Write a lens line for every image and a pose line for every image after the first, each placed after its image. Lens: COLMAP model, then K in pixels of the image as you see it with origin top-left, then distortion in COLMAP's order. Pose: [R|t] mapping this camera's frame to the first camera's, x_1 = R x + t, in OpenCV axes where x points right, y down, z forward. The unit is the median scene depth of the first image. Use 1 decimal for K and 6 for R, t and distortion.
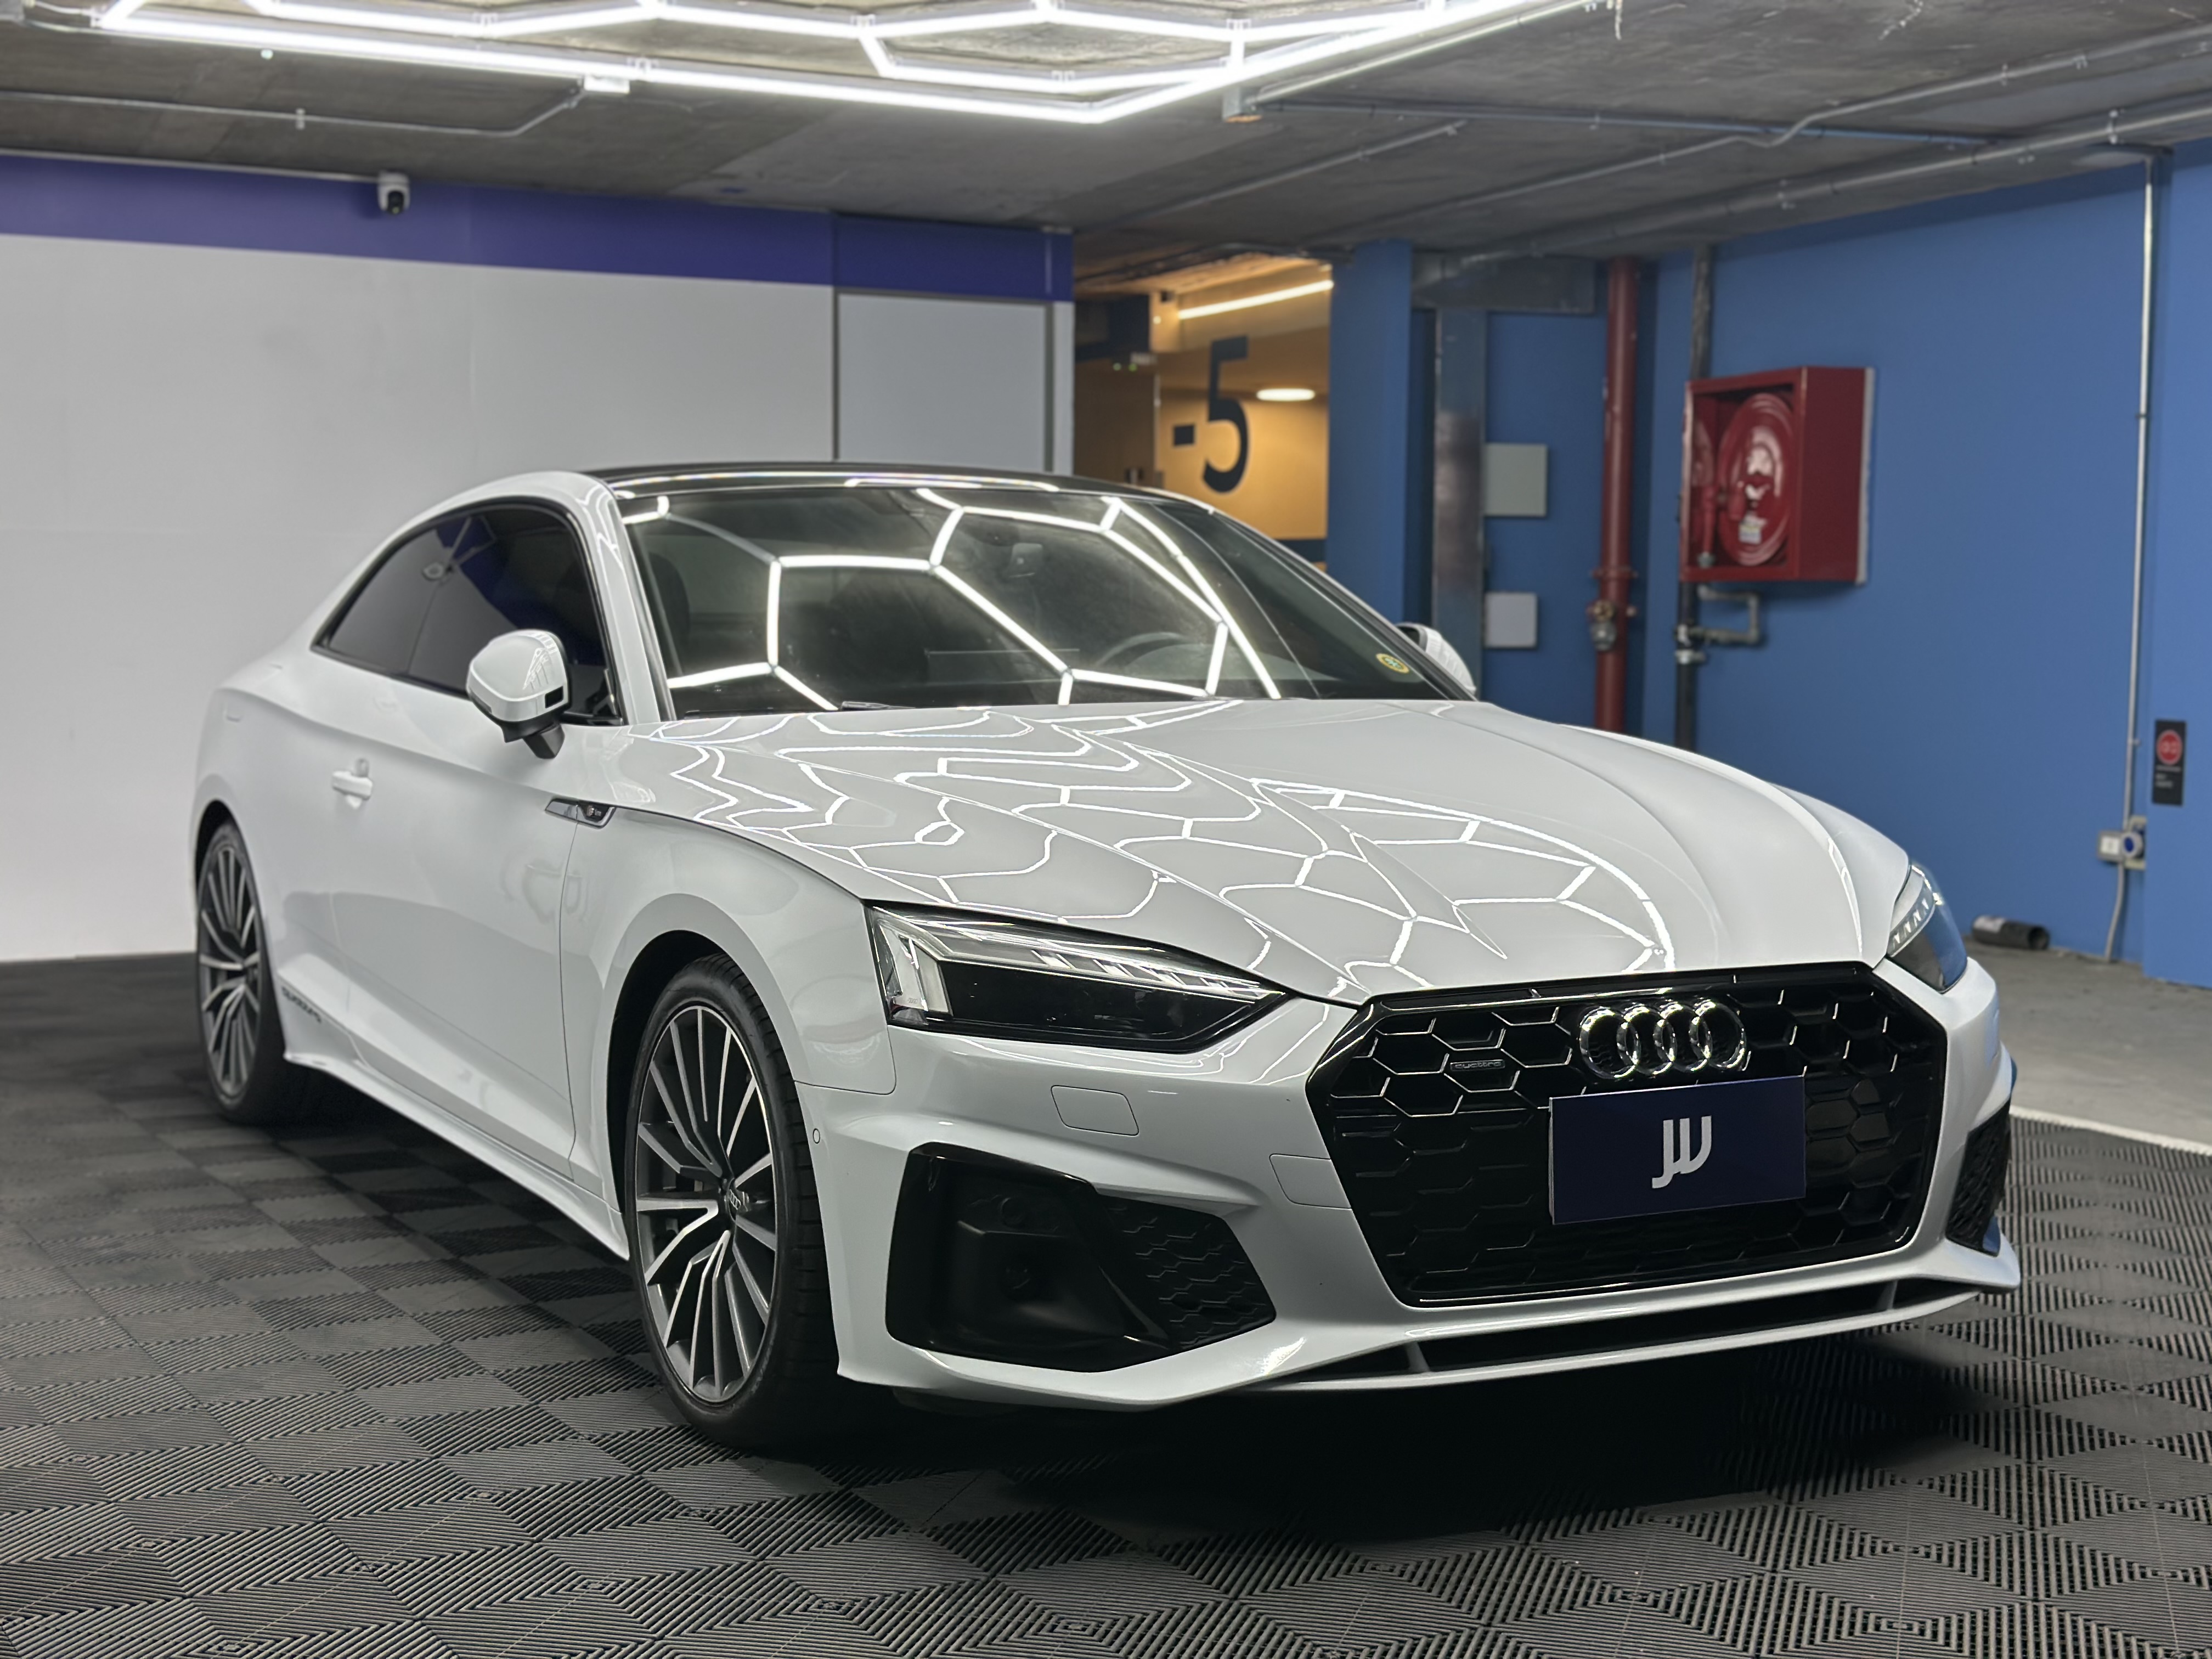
lens RADIAL K [[3059.6, 0, 1107.1], [0, 3059.6, 855.6], [0, 0, 1]] dist [0.141447, -0.010340]
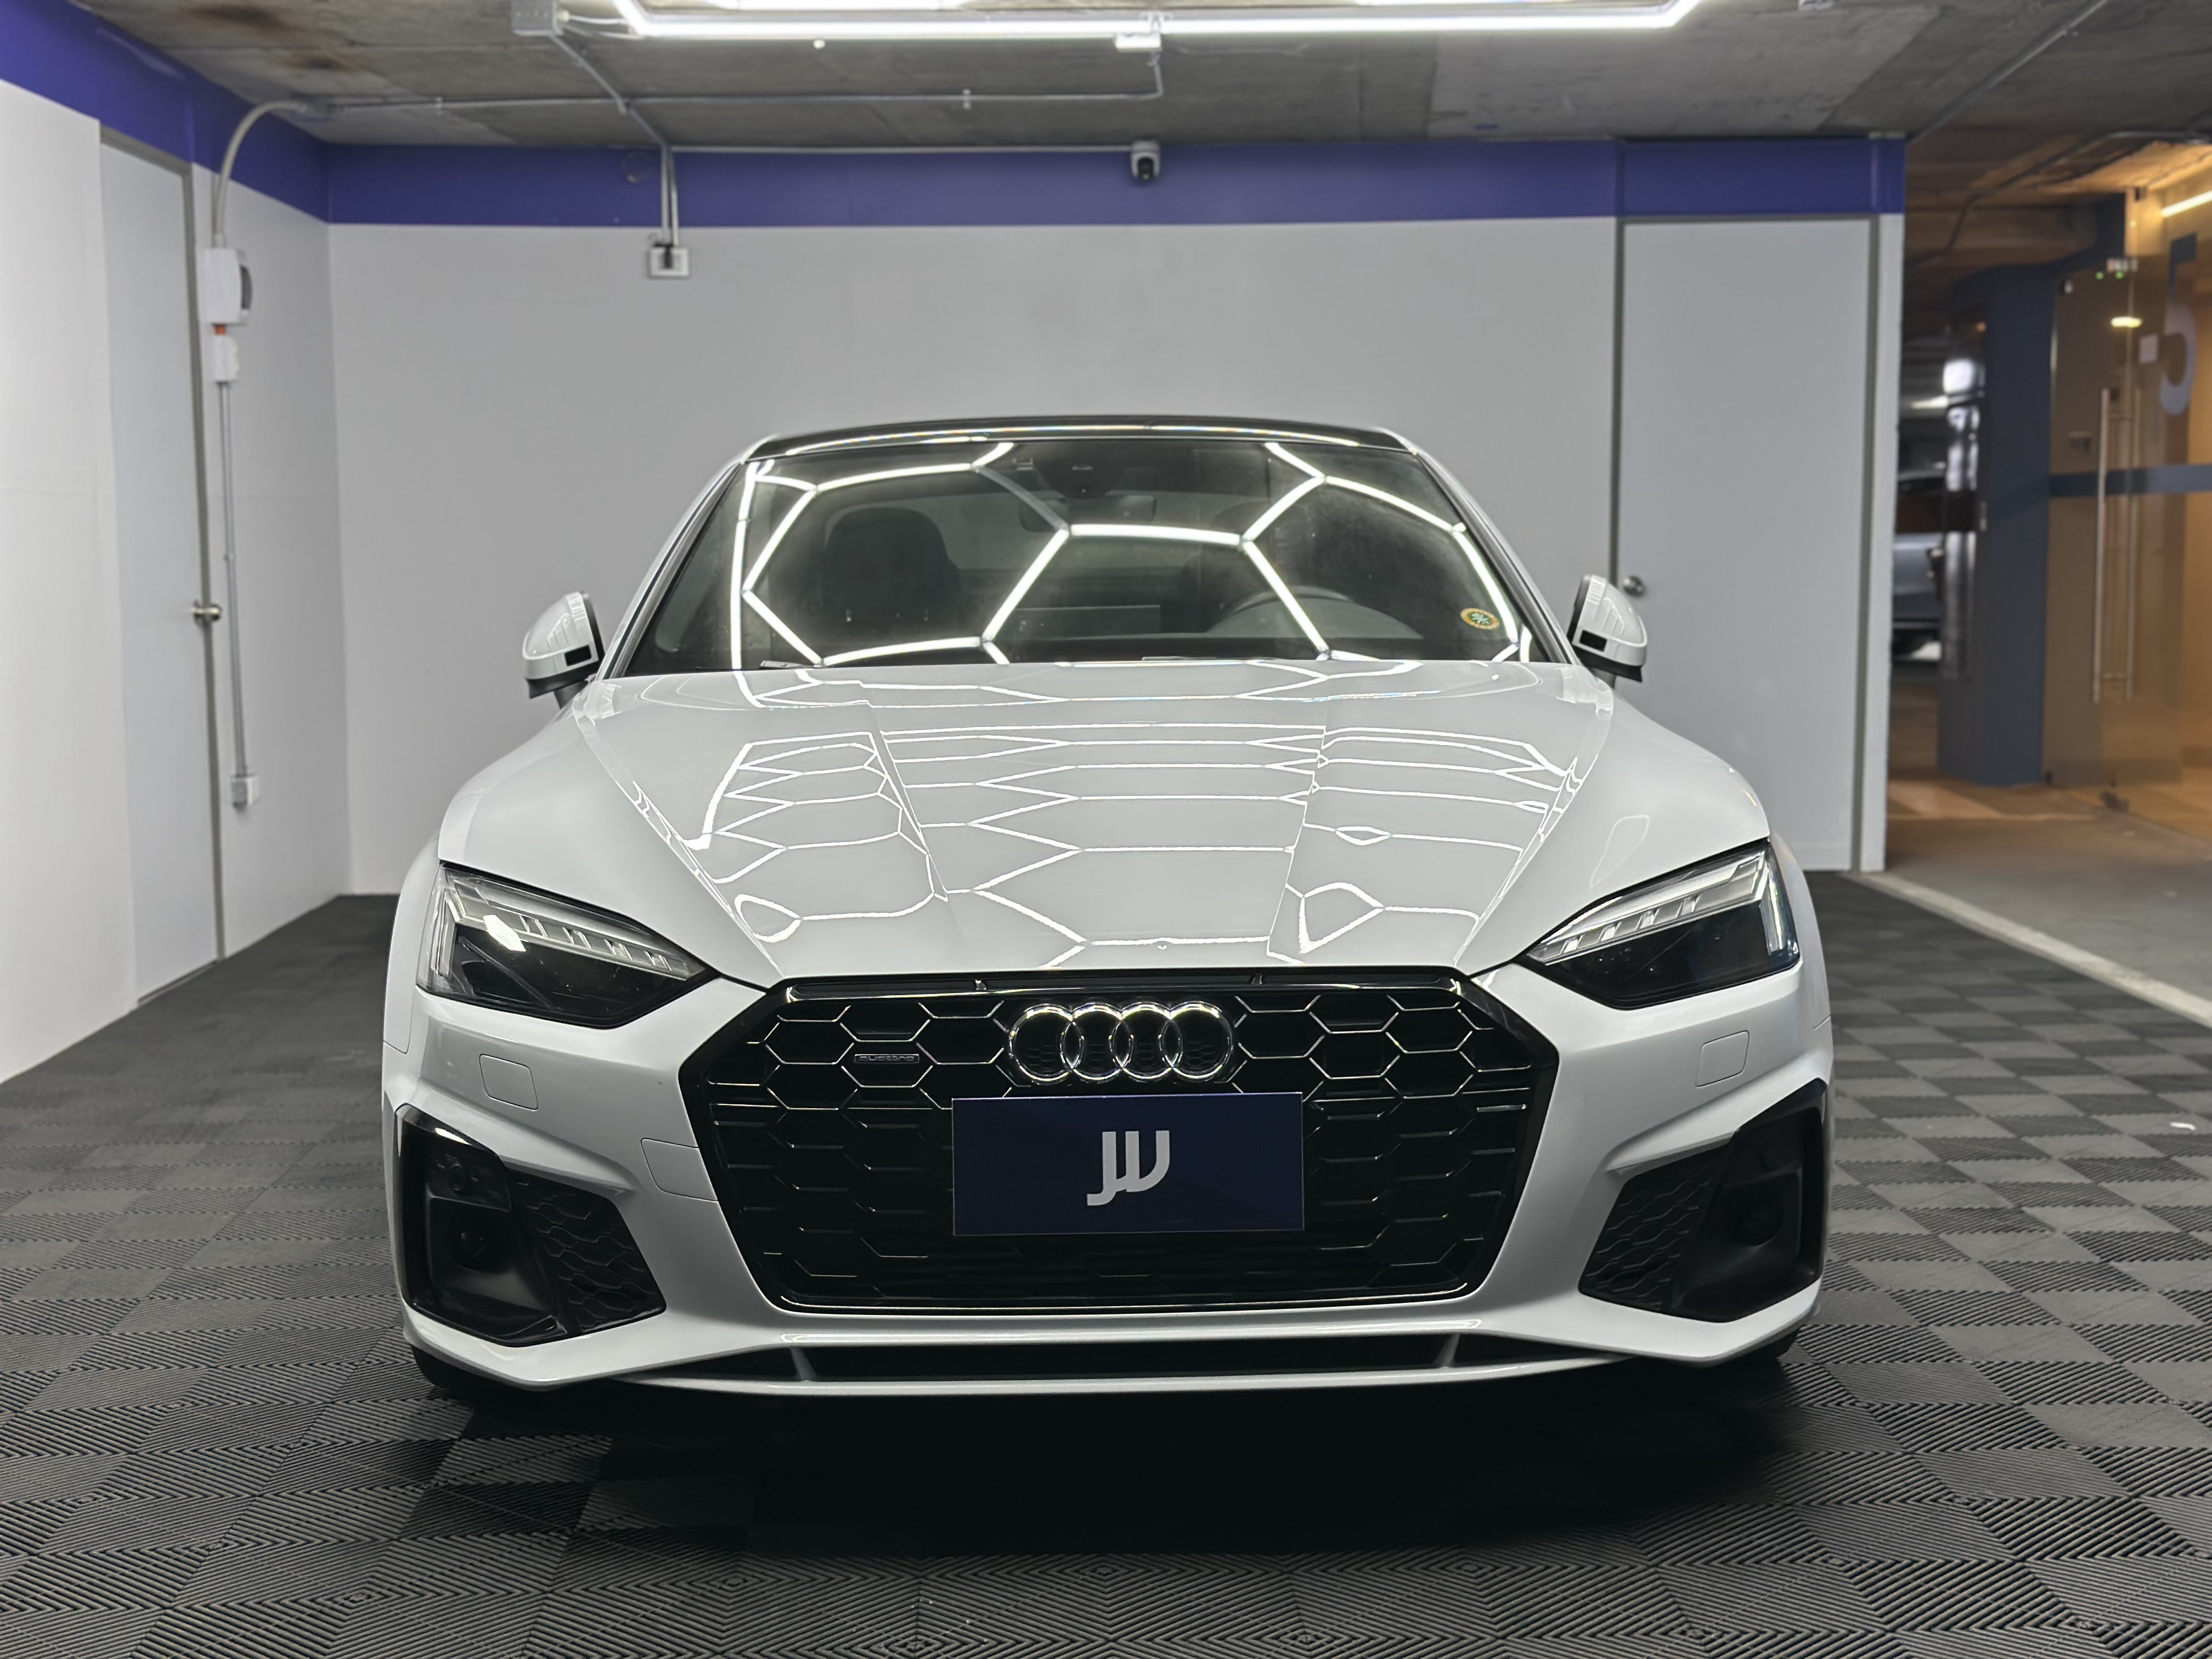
lens RADIAL K [[3063.7, 0, 1106.0], [0, 3063.7, 829.5], [0, 0, 1]] dist [0.329462, -0.856913]
pose [[0.890687, 0.030968, -0.453561, 0.589370], [-0.026792, 0.999519, 0.015630, -0.017734], [0.453826, -0.001770, 0.891088, 0.187409]]
